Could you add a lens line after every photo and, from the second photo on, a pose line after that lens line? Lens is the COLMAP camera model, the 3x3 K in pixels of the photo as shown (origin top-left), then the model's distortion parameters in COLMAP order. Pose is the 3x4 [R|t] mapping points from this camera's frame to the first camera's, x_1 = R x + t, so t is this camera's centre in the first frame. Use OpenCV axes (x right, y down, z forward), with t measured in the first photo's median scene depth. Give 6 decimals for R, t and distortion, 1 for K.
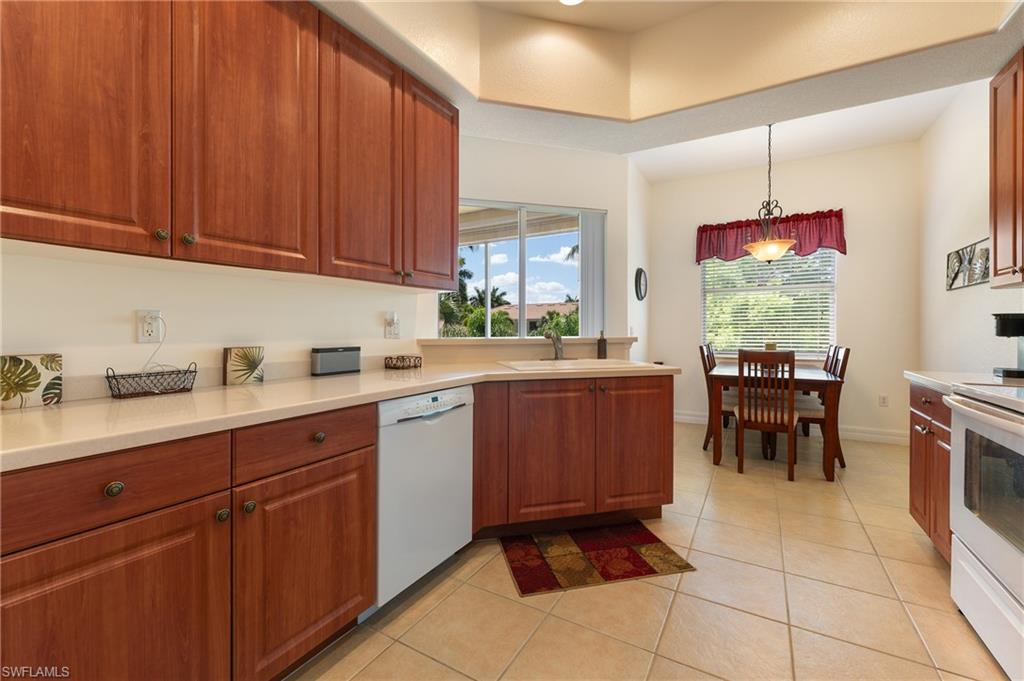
lens RADIAL K [[426.3, 0, 513.9], [0, 426.3, 332.6], [0, 0, 1]] dist [-0.002208, -0.000283]
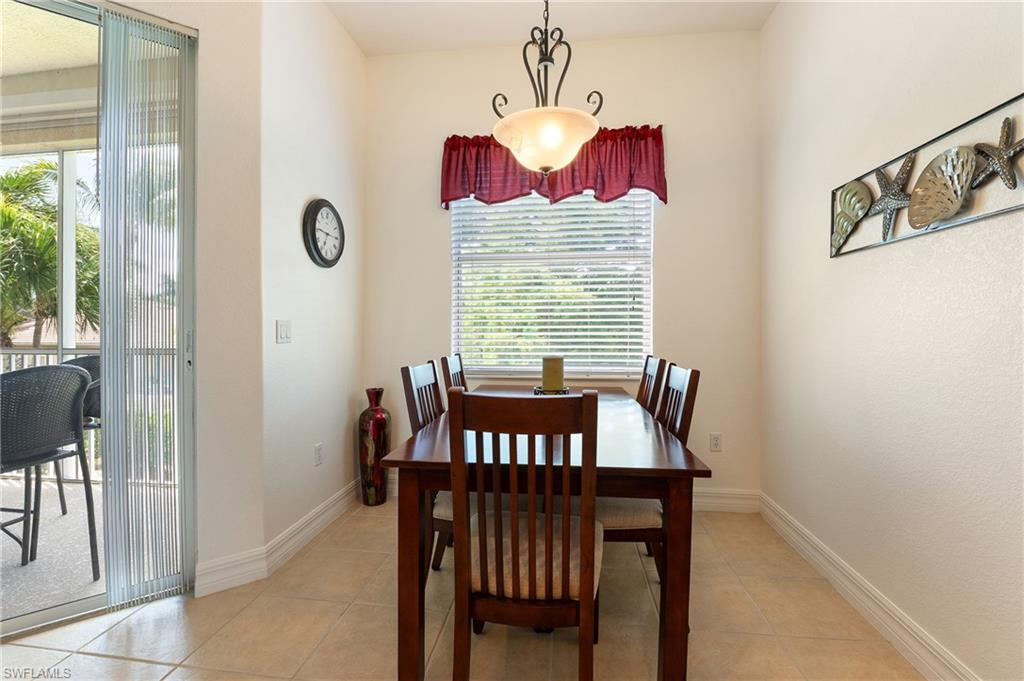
lens RADIAL K [[451.9, 0, 511.2], [0, 451.9, 330.8], [0, 0, 1]] dist [-0.009784, -0.000154]
pose [[0.919697, -0.005009, 0.392598, 0.623882], [0.001533, 0.999957, 0.009167, -0.014397], [-0.392627, -0.007829, 0.919665, 0.954314]]
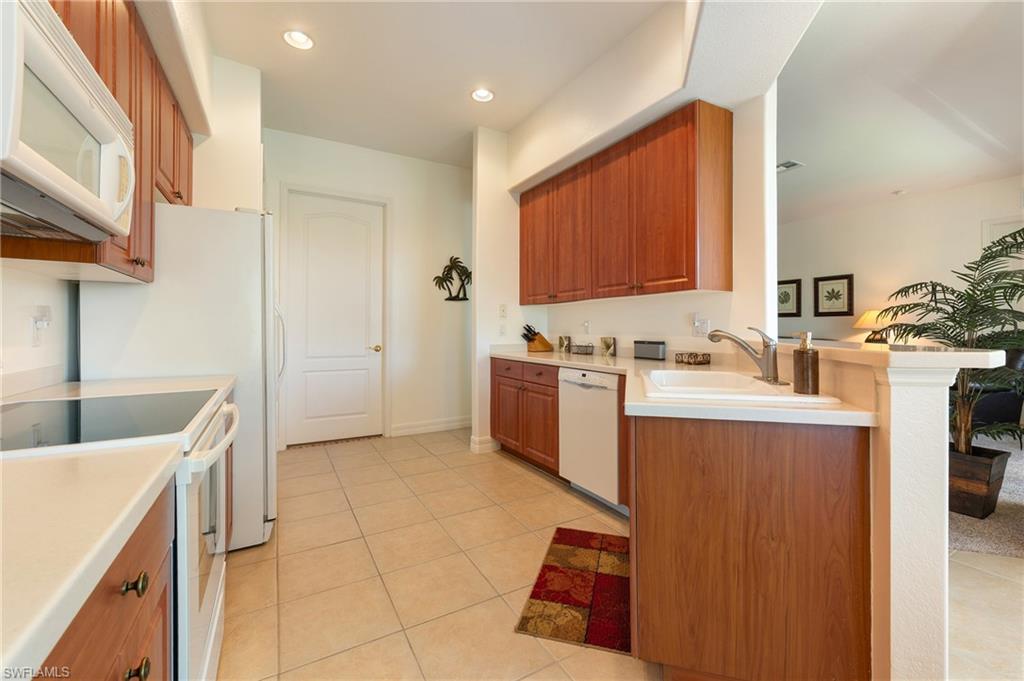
lens RADIAL K [[425.4, 0, 515.8], [0, 425.4, 325.4], [0, 0, 1]] dist [-0.001693, -0.000254]
pose [[-0.504998, -0.006886, -0.863093, 0.950793], [-0.006451, 0.999970, -0.004204, -0.008313], [0.863096, 0.003445, -0.505027, 1.197086]]
